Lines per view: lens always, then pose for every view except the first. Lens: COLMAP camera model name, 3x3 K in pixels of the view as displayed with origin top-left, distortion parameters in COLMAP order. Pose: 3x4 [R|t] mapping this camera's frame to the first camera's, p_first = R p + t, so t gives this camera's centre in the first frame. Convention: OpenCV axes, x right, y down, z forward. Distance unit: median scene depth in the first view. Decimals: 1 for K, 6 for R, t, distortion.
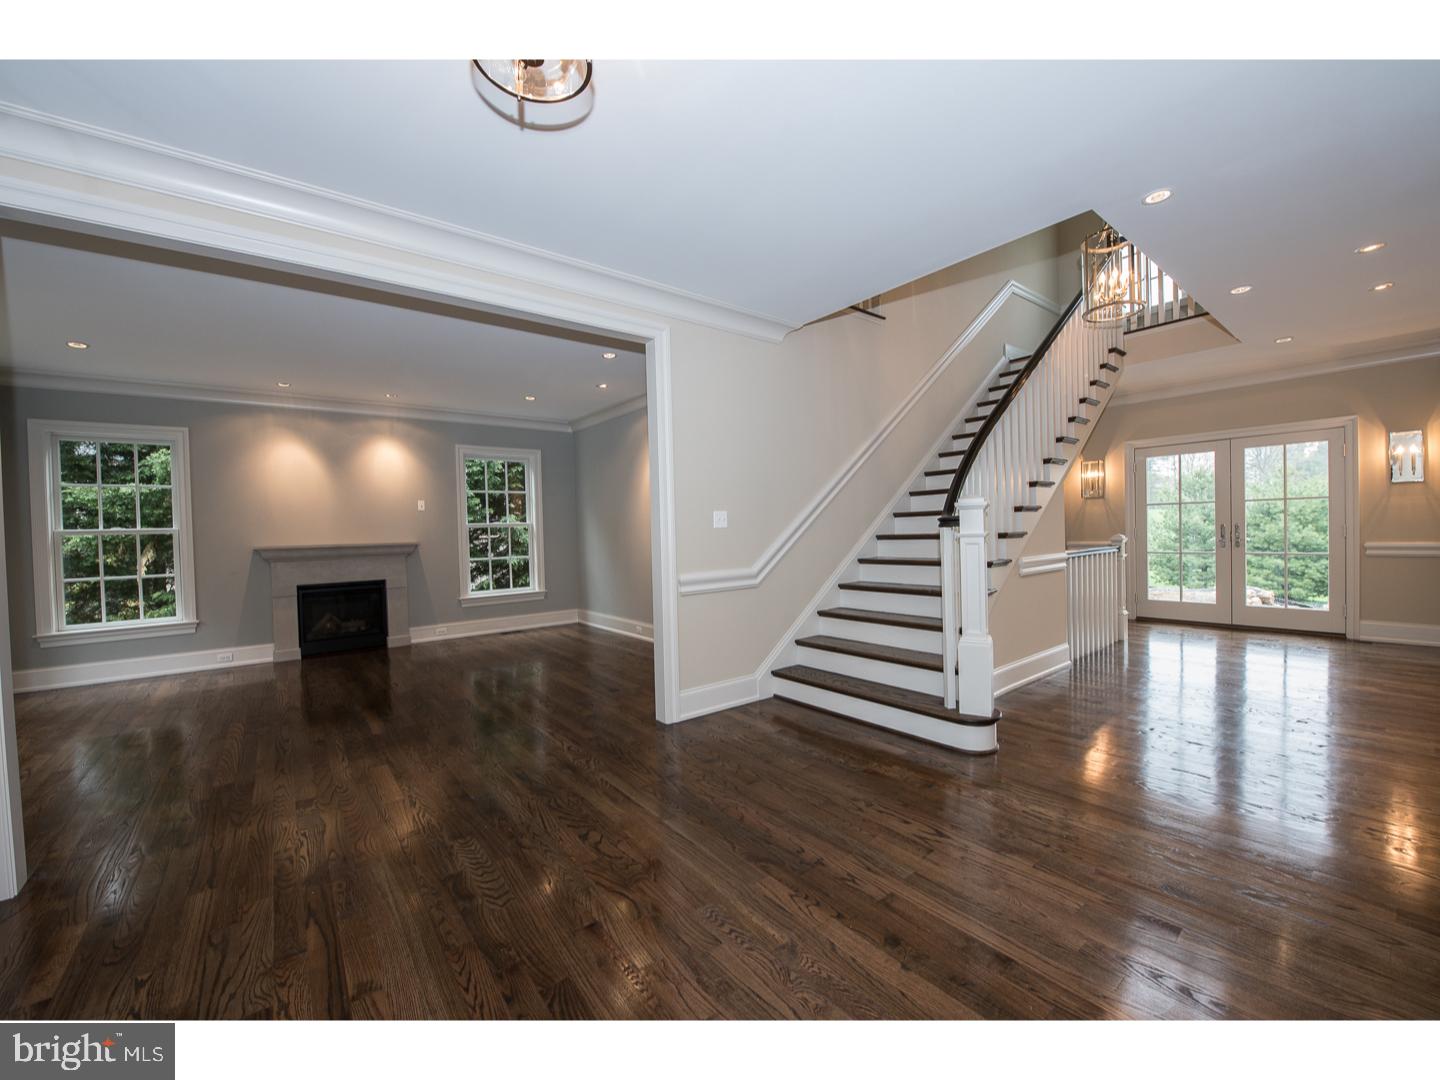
lens RADIAL K [[582.1, 0, 710.4], [0, 582.1, 540.5], [0, 0, 1]] dist [-0.017650, -0.000972]
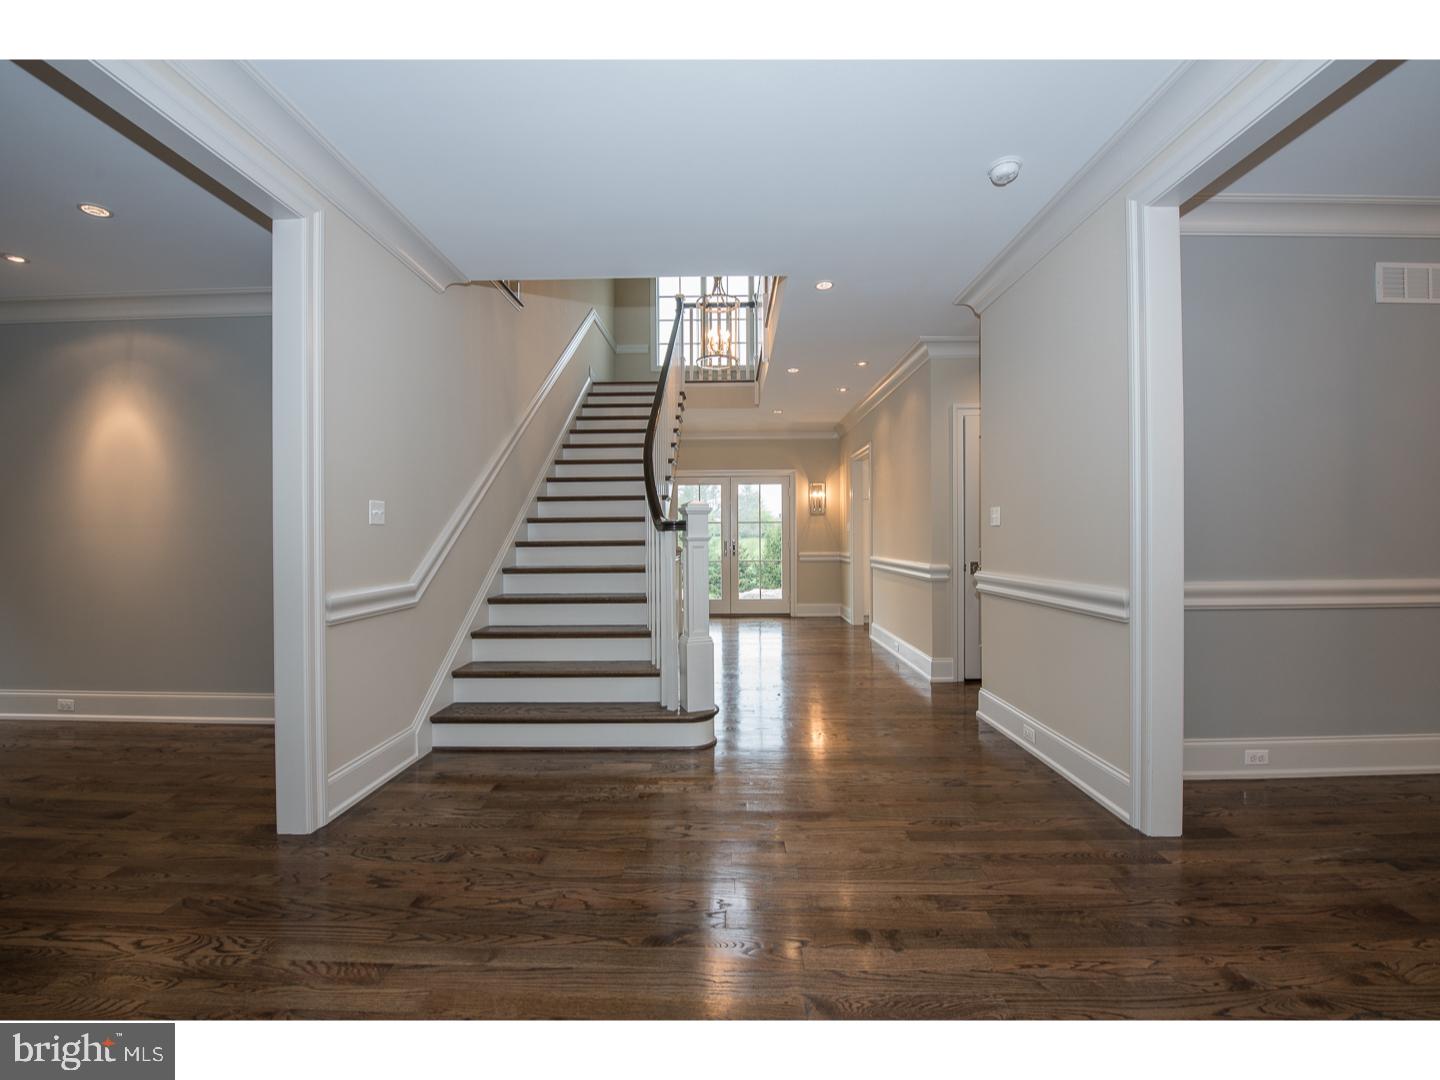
lens RADIAL K [[582.1, 0, 730.0], [0, 582.1, 542.9], [0, 0, 1]] dist [-0.017650, -0.000972]
pose [[0.617597, 0.015664, 0.786339, -0.248111], [0.004018, 0.999726, -0.023070, 0.016490], [-0.786485, 0.017408, 0.617364, 0.223459]]
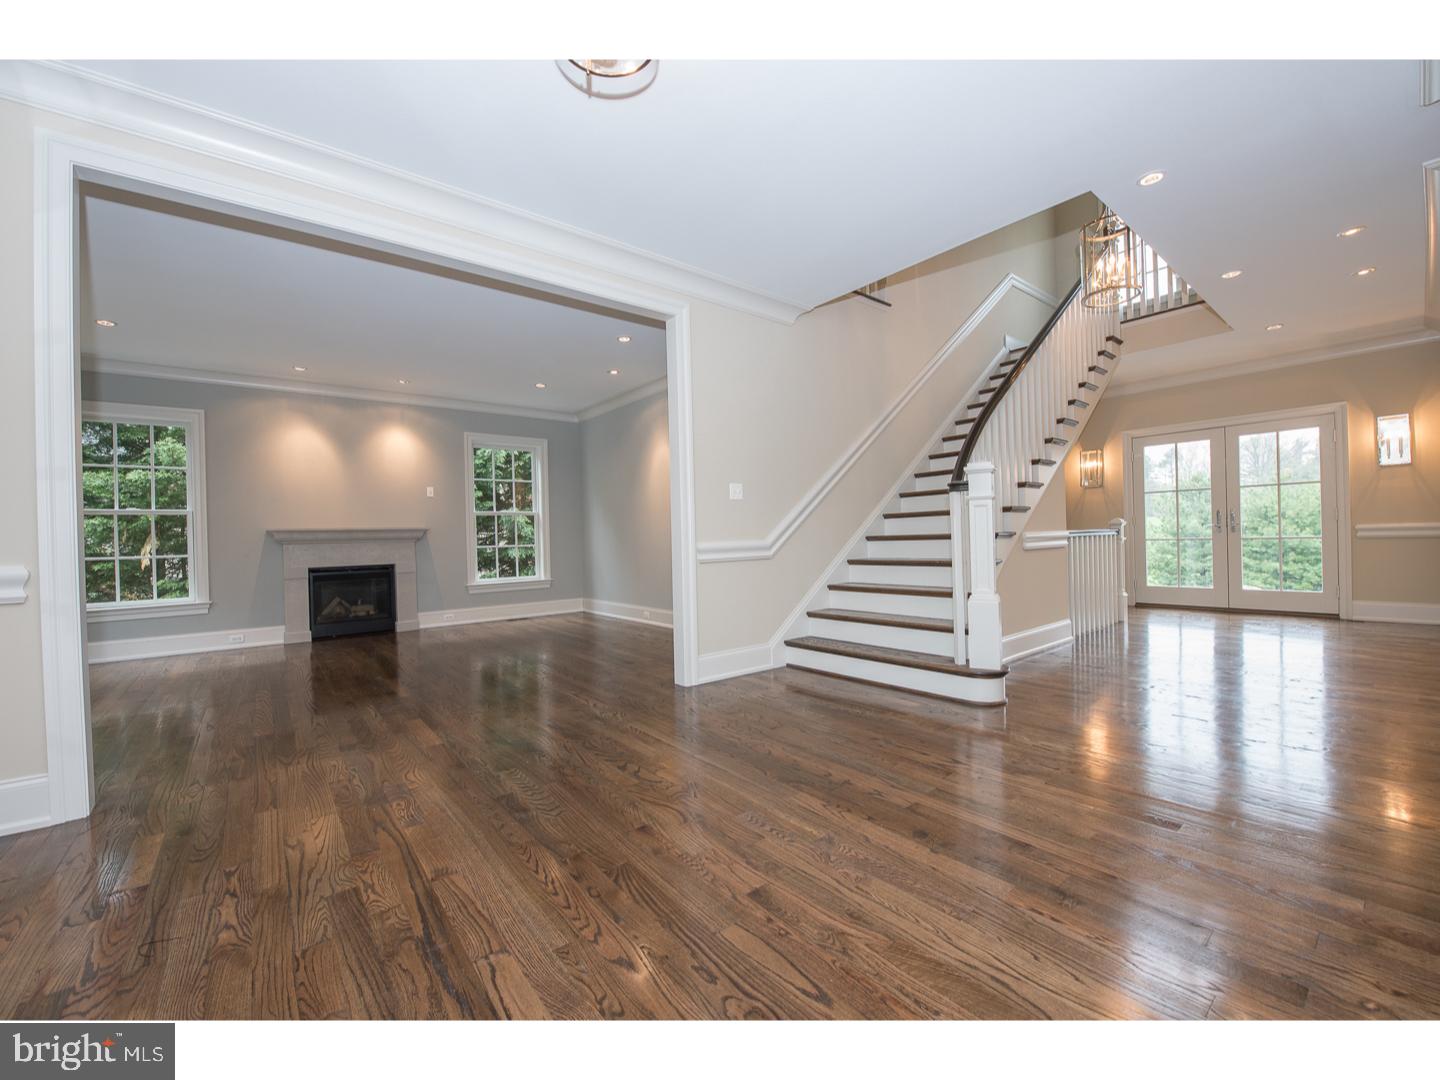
lens RADIAL K [[593.9, 0, 708.2], [0, 593.9, 539.8], [0, 0, 1]] dist [-0.016885, -0.001008]
pose [[0.999951, 0.000670, 0.009900, -0.040053], [-0.000509, 0.999868, -0.016238, 0.062113], [-0.009910, 0.016232, 0.999819, -0.051203]]
